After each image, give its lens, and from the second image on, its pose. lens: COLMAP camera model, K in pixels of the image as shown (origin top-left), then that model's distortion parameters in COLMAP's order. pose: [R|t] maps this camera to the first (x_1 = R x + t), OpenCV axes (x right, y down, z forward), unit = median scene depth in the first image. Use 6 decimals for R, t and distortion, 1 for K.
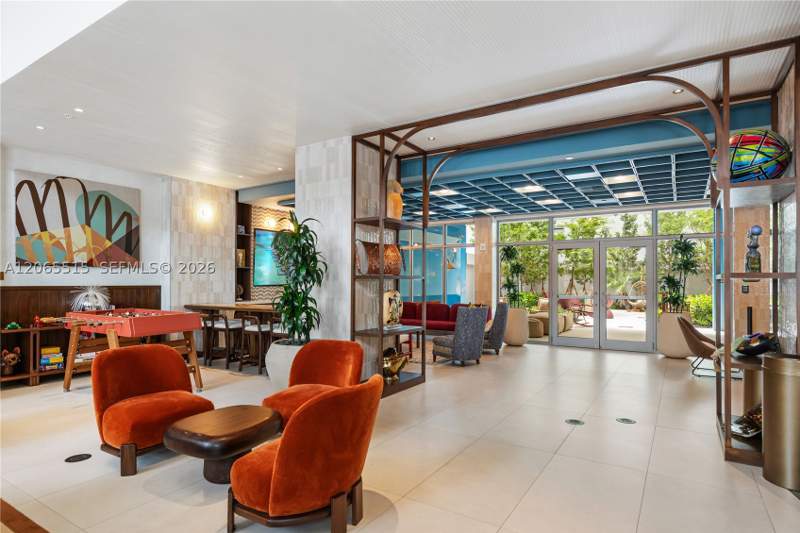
lens RADIAL K [[444.7, 0, 399.7], [0, 444.7, 280.0], [0, 0, 1]] dist [0.001736, 0.000233]
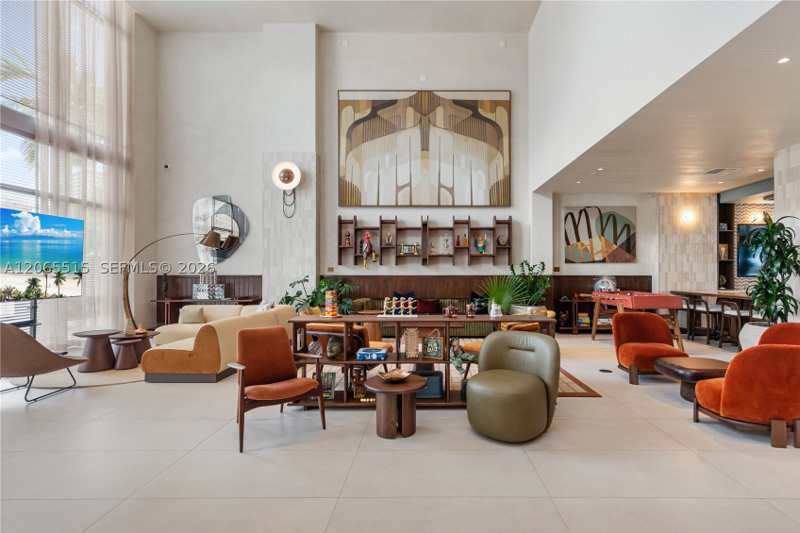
lens RADIAL K [[432.7, 0, 400.0], [0, 432.7, 266.5], [0, 0, 1]] dist [0.001135, 0.000310]
pose [[0.524023, -0.011980, -0.851620, 0.202477], [0.002885, 0.999920, -0.012291, -0.001203], [0.851699, 0.003984, 0.524016, -0.377237]]
